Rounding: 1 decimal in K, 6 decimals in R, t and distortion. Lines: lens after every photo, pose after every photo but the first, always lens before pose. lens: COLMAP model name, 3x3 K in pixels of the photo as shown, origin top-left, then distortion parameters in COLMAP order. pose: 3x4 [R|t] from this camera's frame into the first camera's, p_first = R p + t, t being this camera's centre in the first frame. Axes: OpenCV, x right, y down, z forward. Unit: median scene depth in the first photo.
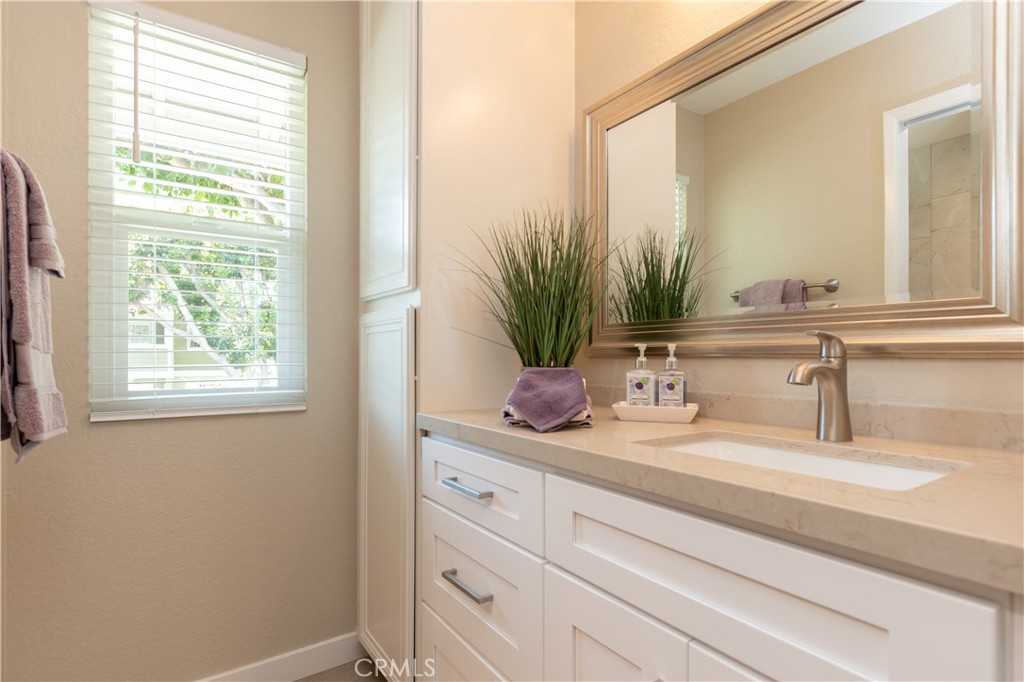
lens RADIAL K [[496.4, 0, 511.0], [0, 496.4, 346.9], [0, 0, 1]] dist [-0.000436, -0.000415]
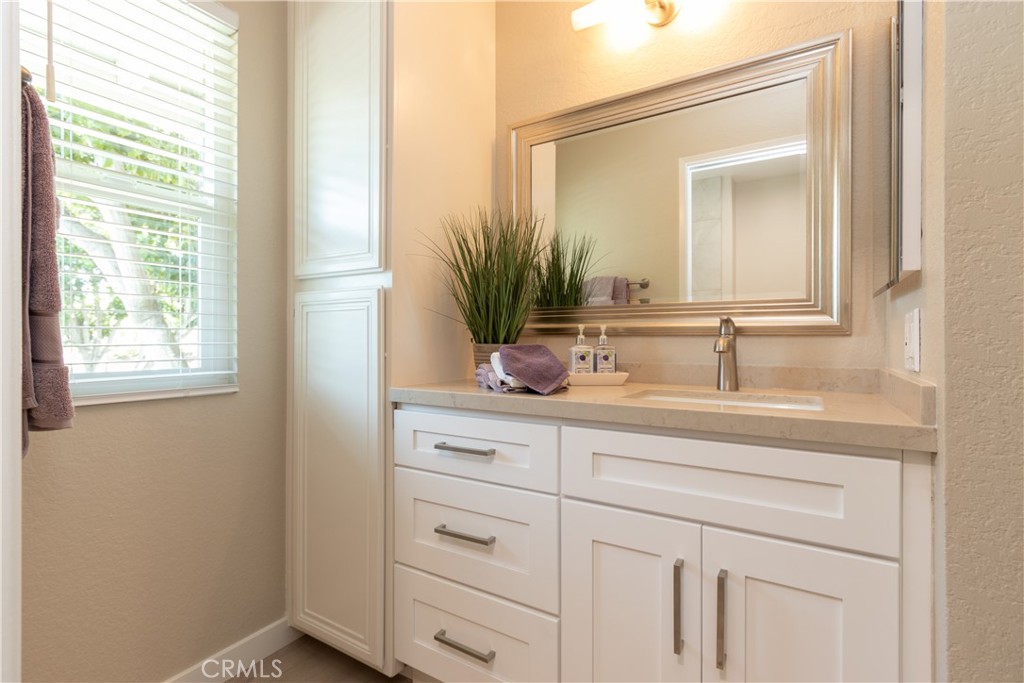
lens RADIAL K [[474.9, 0, 498.8], [0, 474.9, 332.5], [0, 0, 1]] dist [0.001292, -0.001512]
pose [[0.920505, 0.005001, 0.390698, -0.410507], [-0.006992, 0.999969, 0.003675, 0.010717], [-0.390668, -0.006115, 0.920511, -0.031757]]
